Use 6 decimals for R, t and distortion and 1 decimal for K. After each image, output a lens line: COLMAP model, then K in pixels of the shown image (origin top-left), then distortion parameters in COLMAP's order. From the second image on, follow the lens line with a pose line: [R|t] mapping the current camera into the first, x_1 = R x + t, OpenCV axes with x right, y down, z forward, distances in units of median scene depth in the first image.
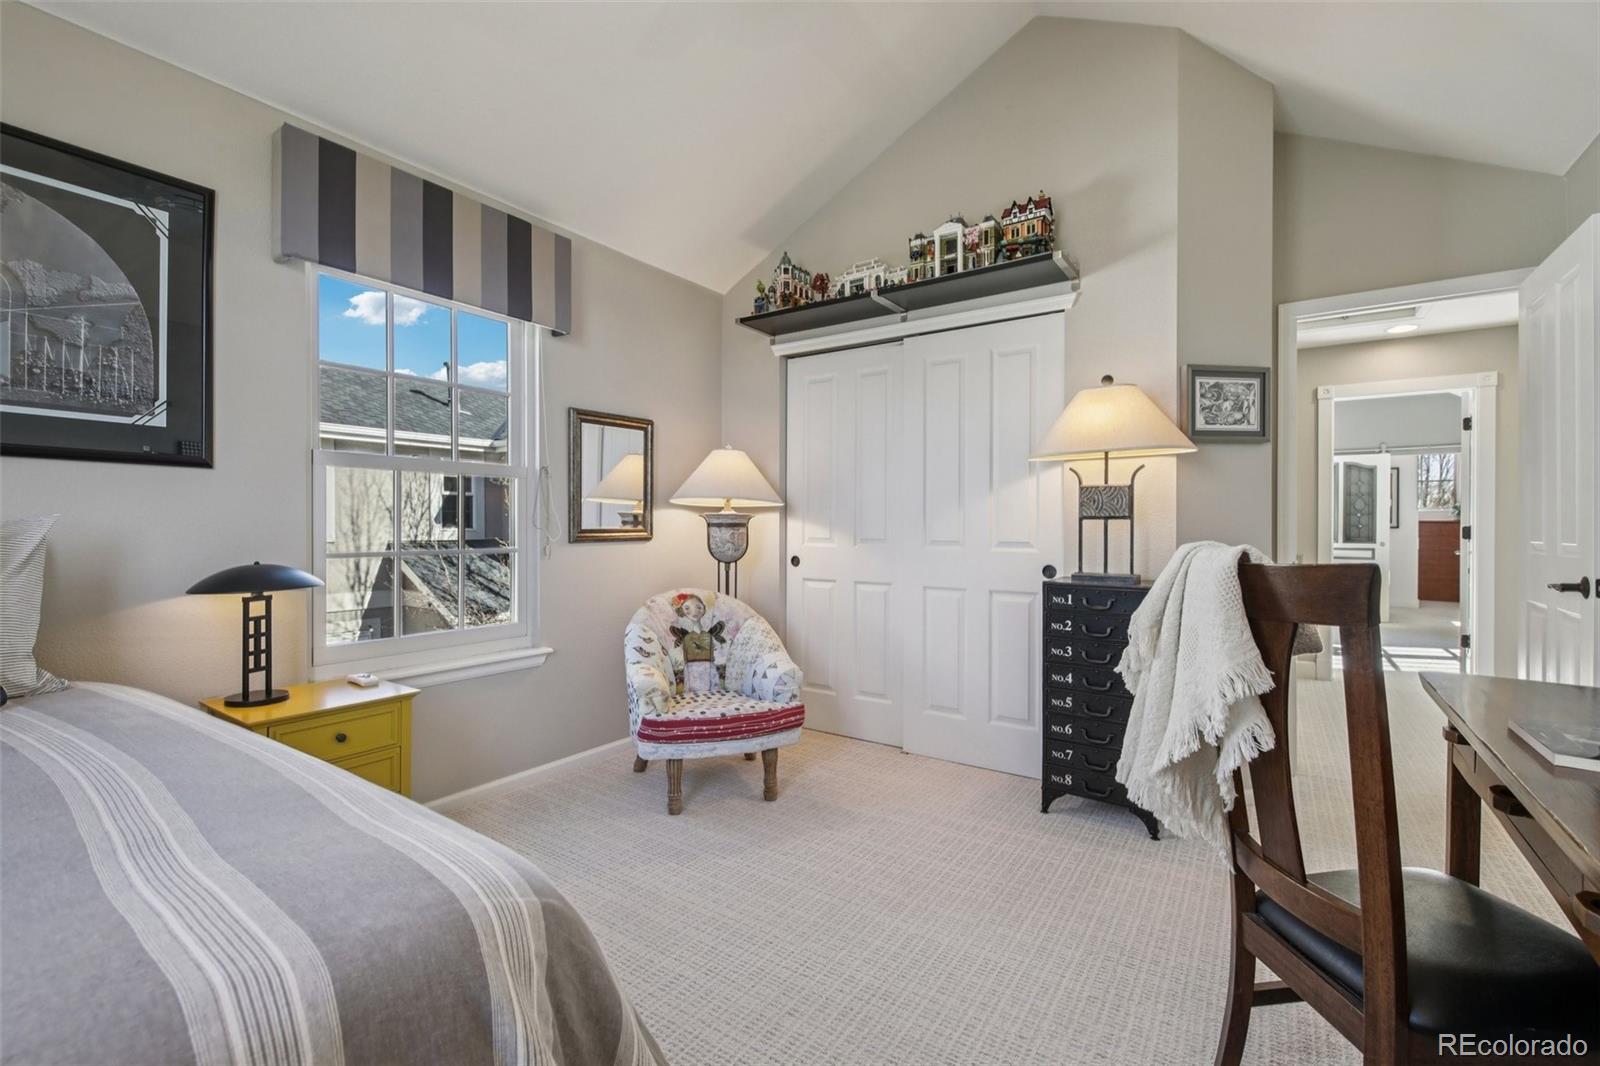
lens RADIAL K [[697.1, 0, 798.2], [0, 697.1, 528.2], [0, 0, 1]] dist [0.013003, -0.005881]
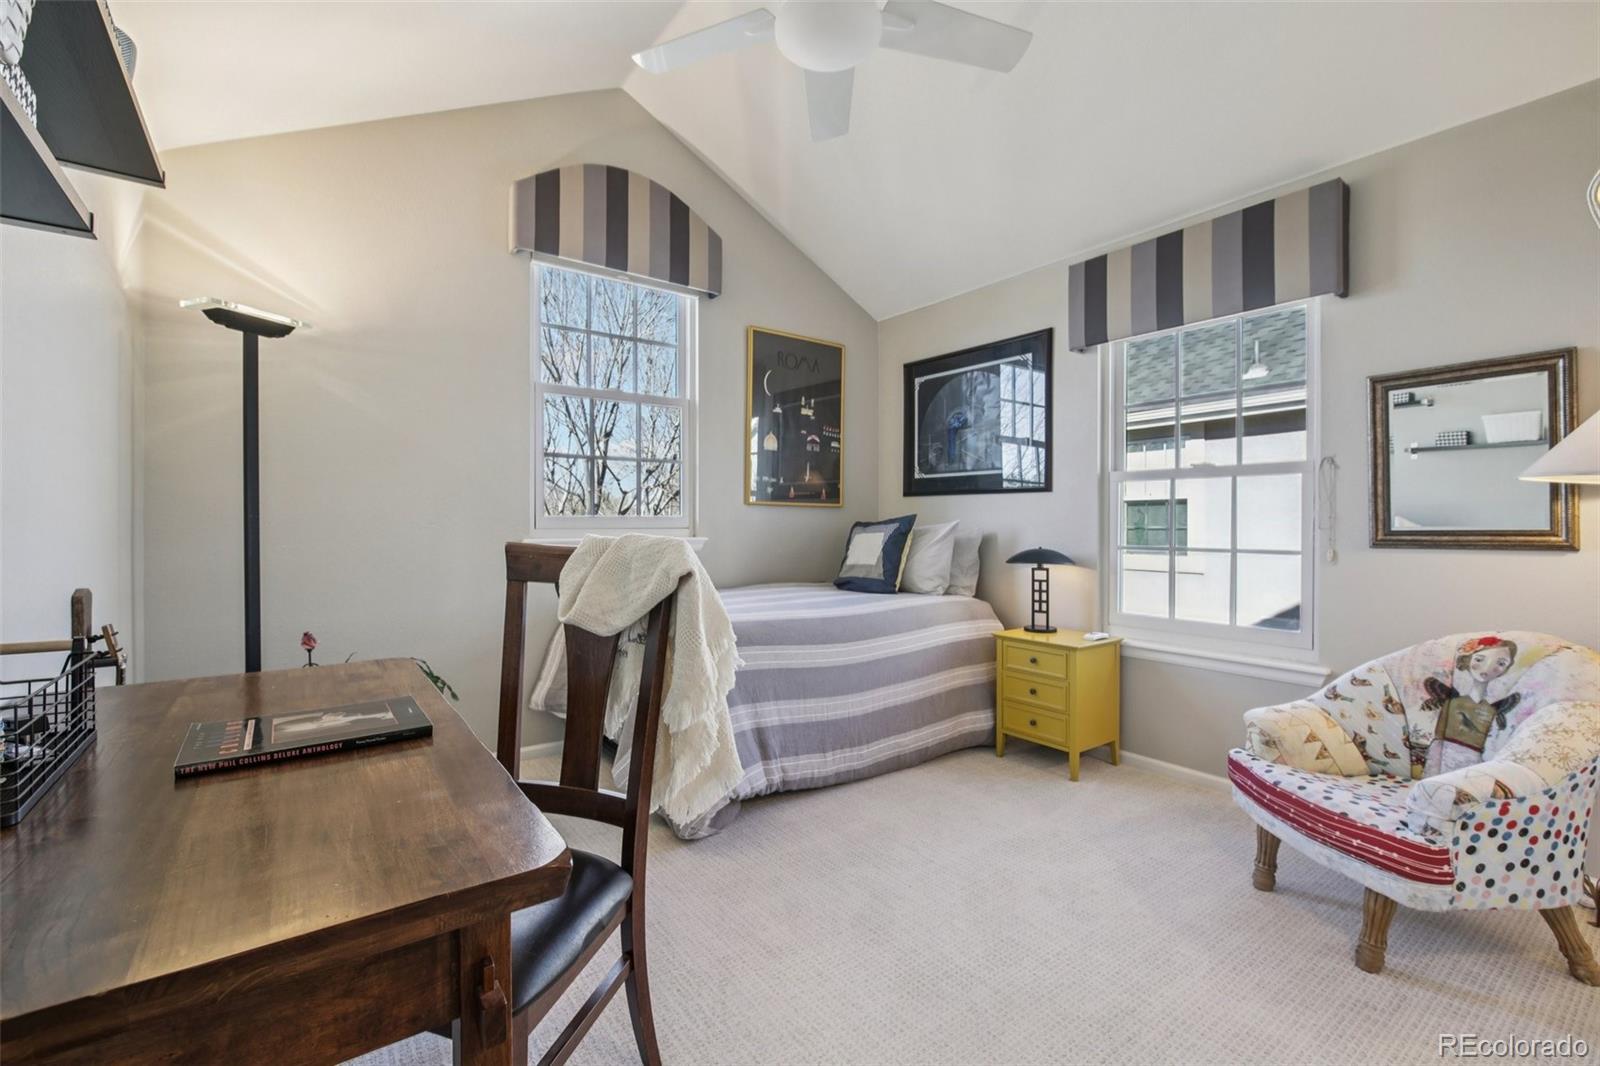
lens RADIAL K [[697.1, 0, 799.8], [0, 697.1, 527.5], [0, 0, 1]] dist [0.013003, -0.005881]
pose [[-0.326808, -0.007291, -0.945063, 0.922136], [-0.015422, 0.999878, -0.002381, 0.014327], [0.944965, 0.013796, -0.326880, 0.946494]]
